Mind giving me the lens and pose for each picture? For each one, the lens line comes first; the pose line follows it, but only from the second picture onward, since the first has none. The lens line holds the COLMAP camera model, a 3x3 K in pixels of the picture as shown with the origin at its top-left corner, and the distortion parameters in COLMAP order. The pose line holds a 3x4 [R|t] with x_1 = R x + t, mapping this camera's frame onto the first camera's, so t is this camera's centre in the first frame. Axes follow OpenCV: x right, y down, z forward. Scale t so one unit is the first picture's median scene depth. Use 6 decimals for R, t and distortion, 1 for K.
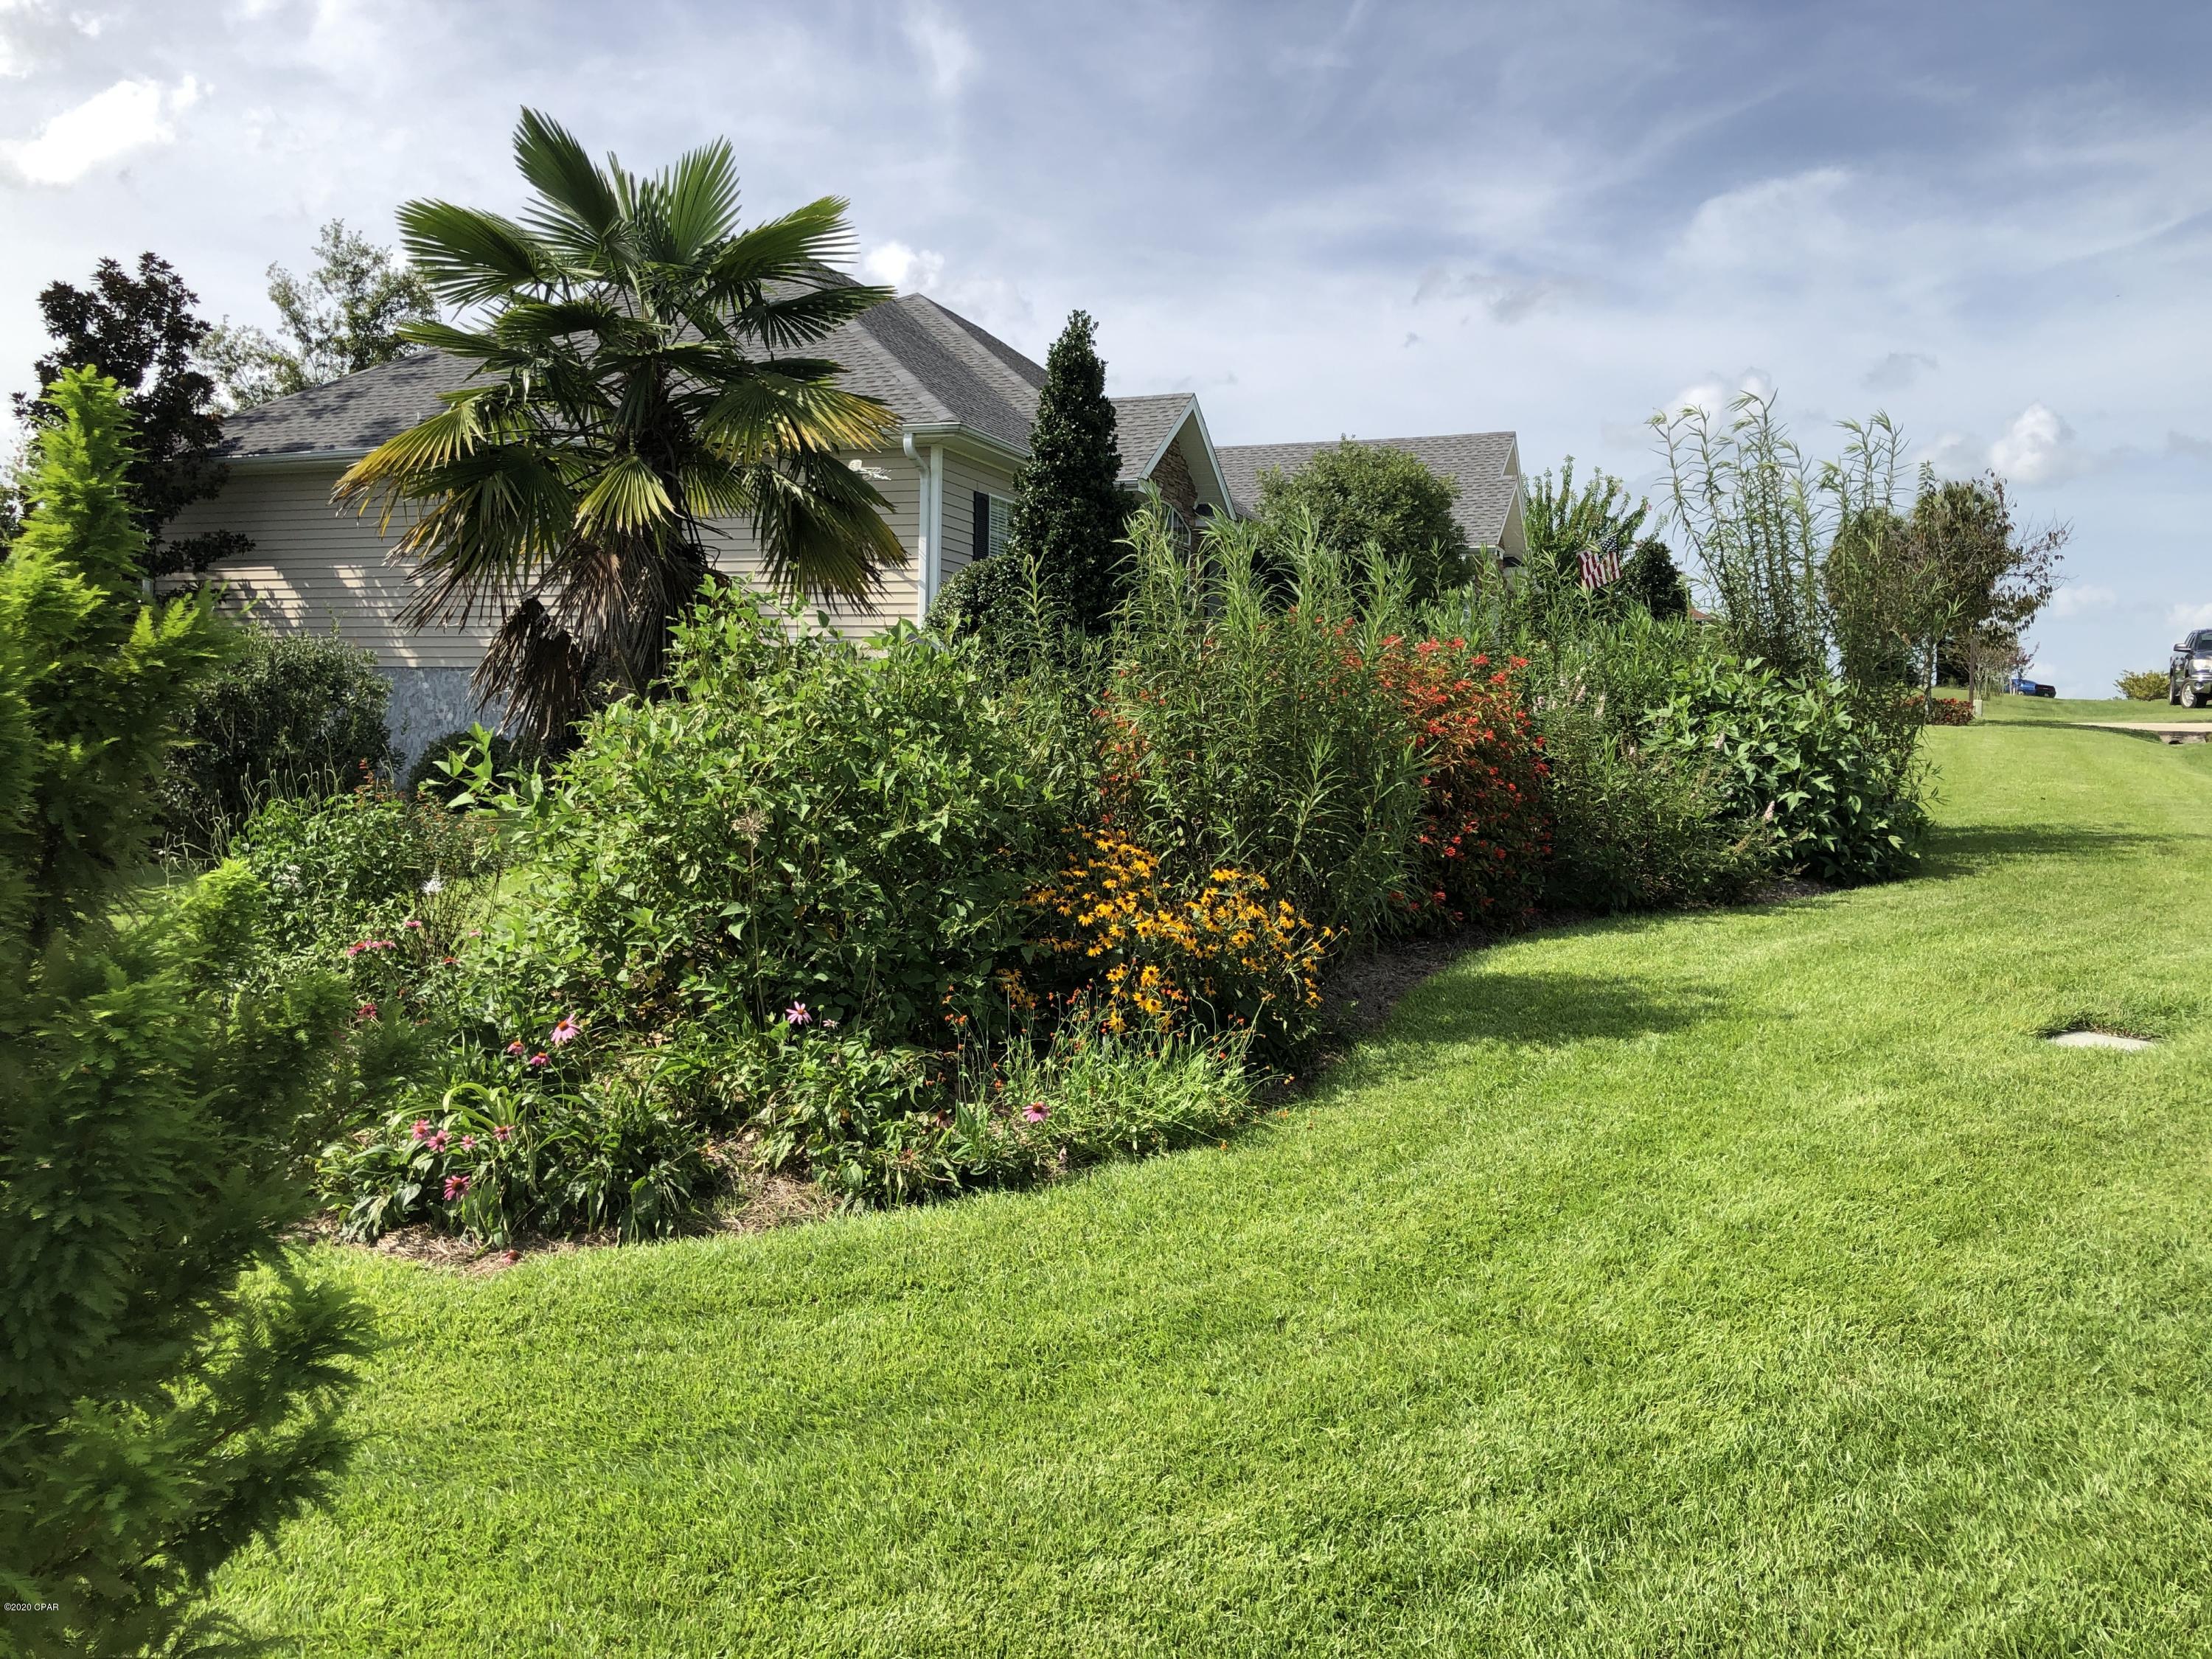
lens RADIAL K [[1820.8, 0, 1104.4], [0, 1820.8, 820.2], [0, 0, 1]] dist [0.008648, -0.028394]
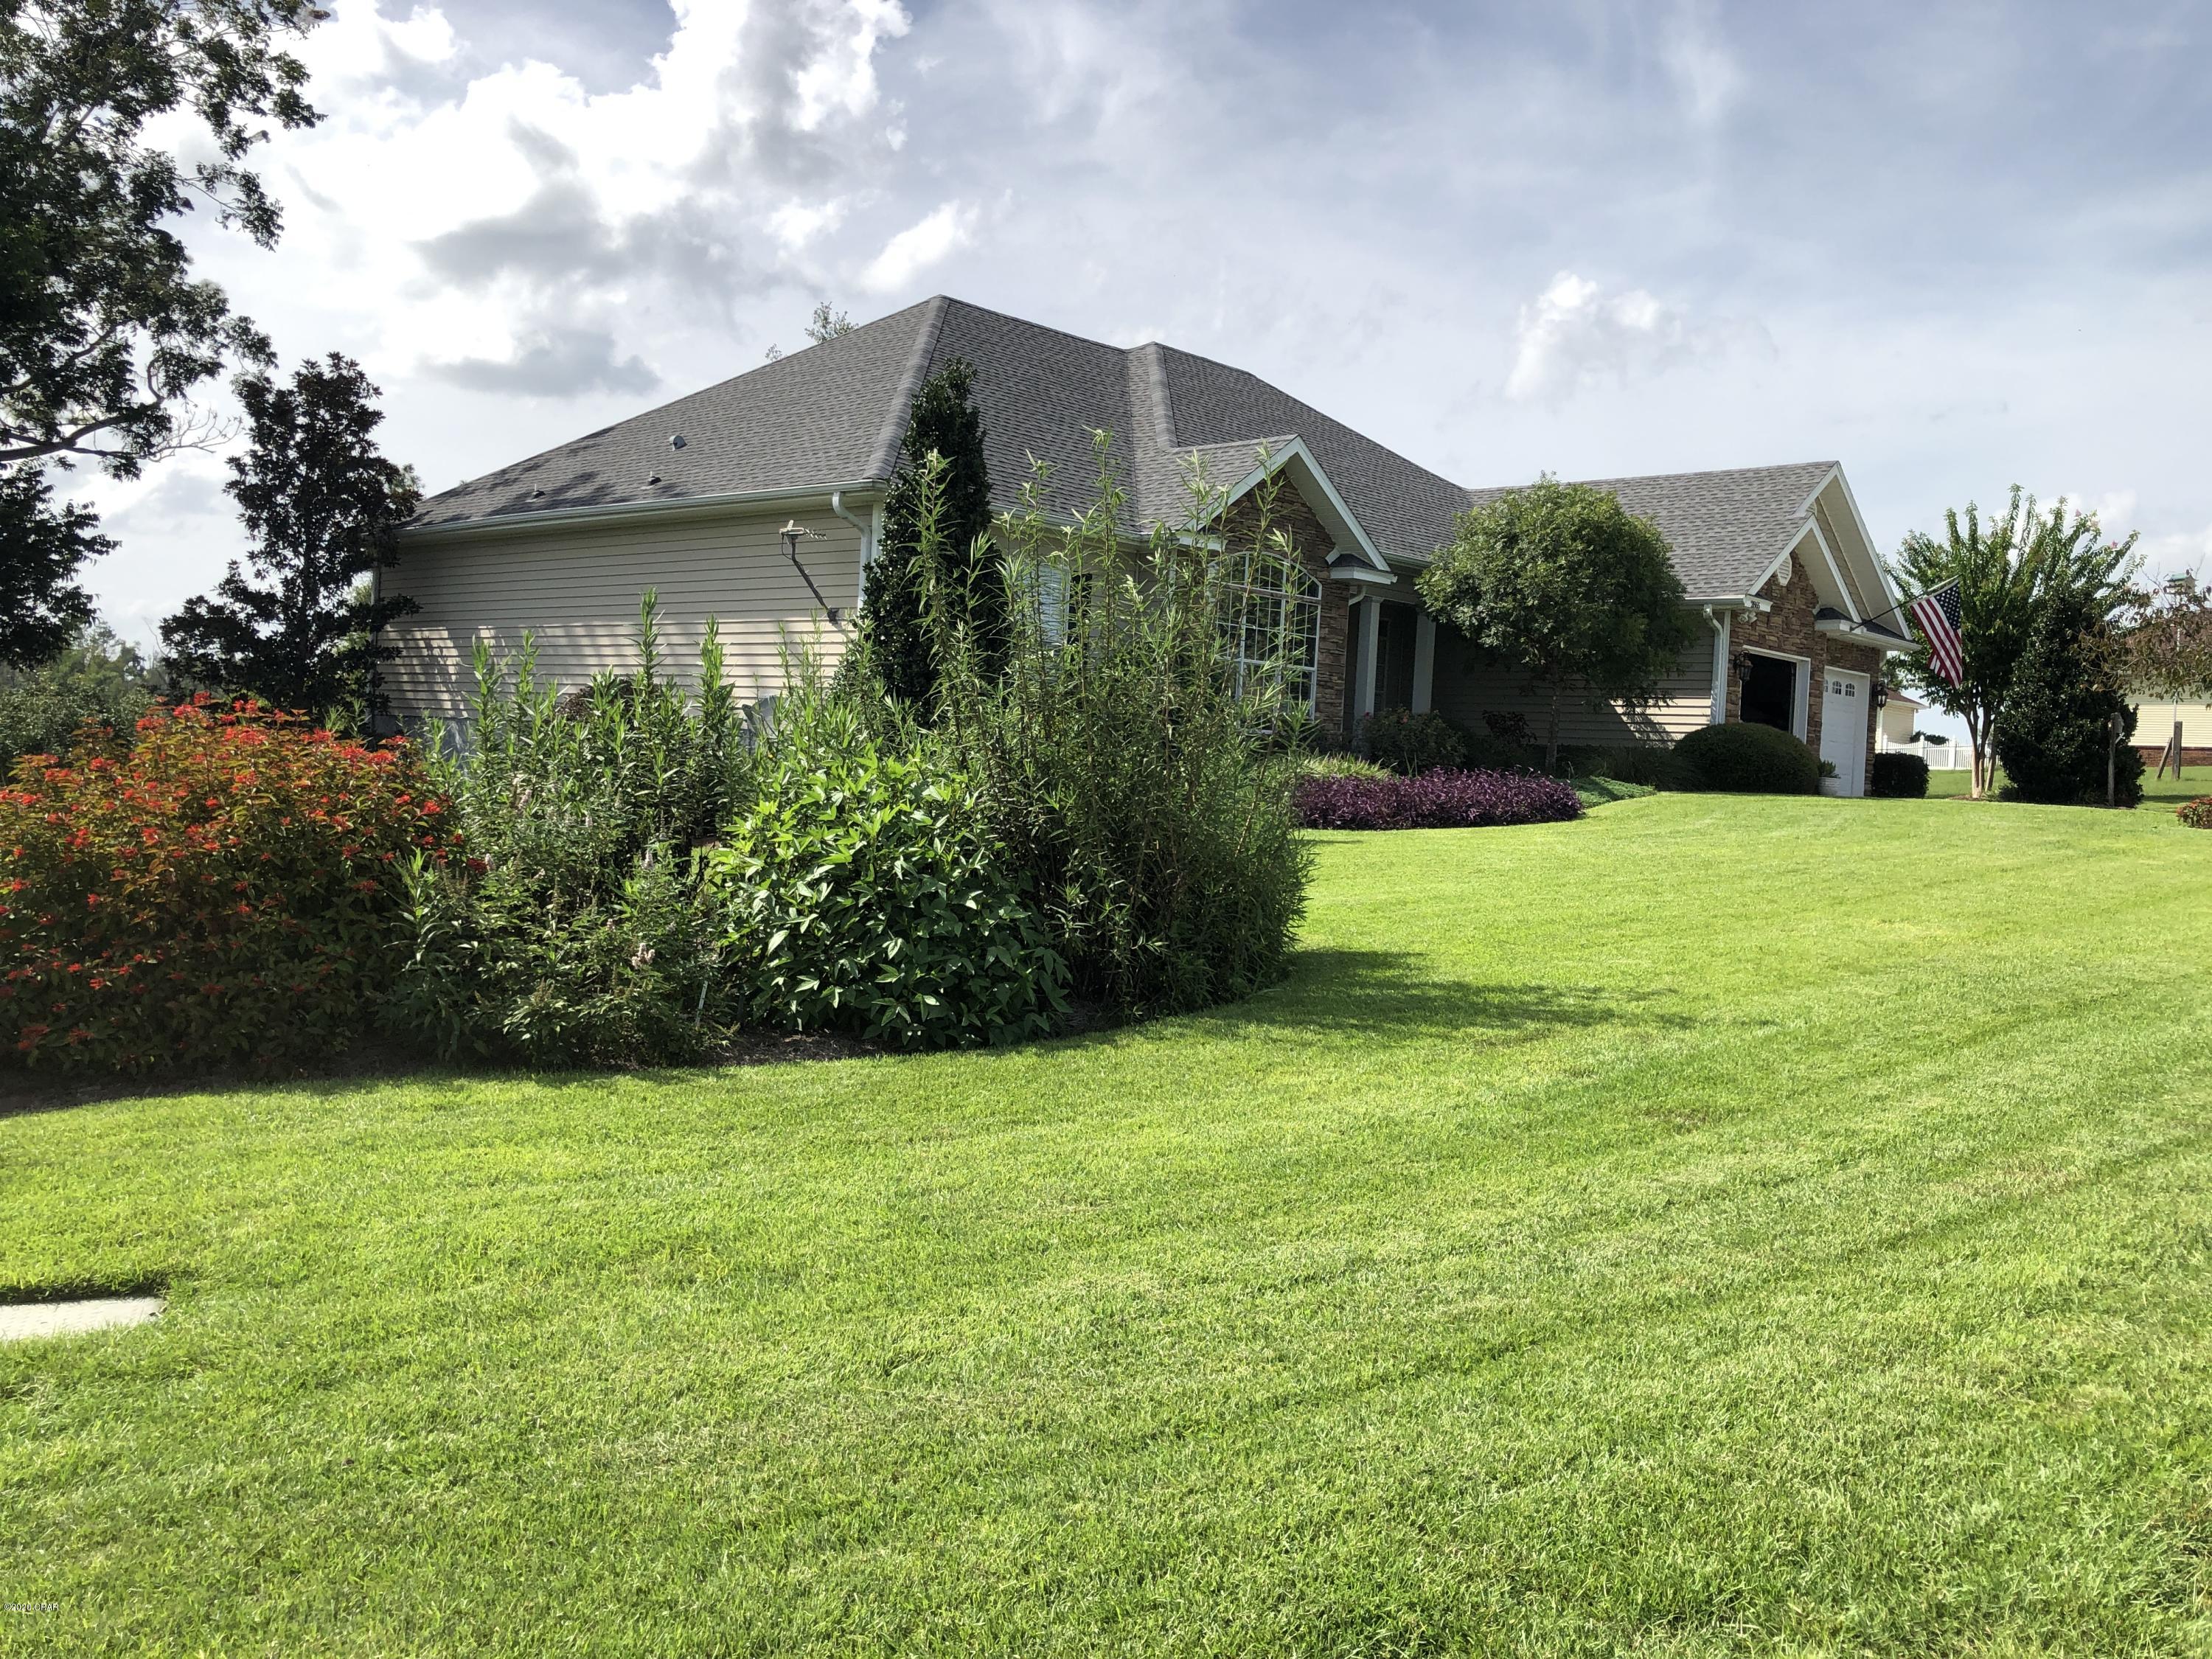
lens RADIAL K [[1820.8, 0, 1089.9], [0, 1820.8, 832.1], [0, 0, 1]] dist [0.008648, -0.028394]
pose [[0.921765, 0.041962, -0.385471, 0.344972], [-0.049165, 0.998752, -0.008843, -0.023930], [0.384618, 0.027103, 0.922678, 0.130675]]
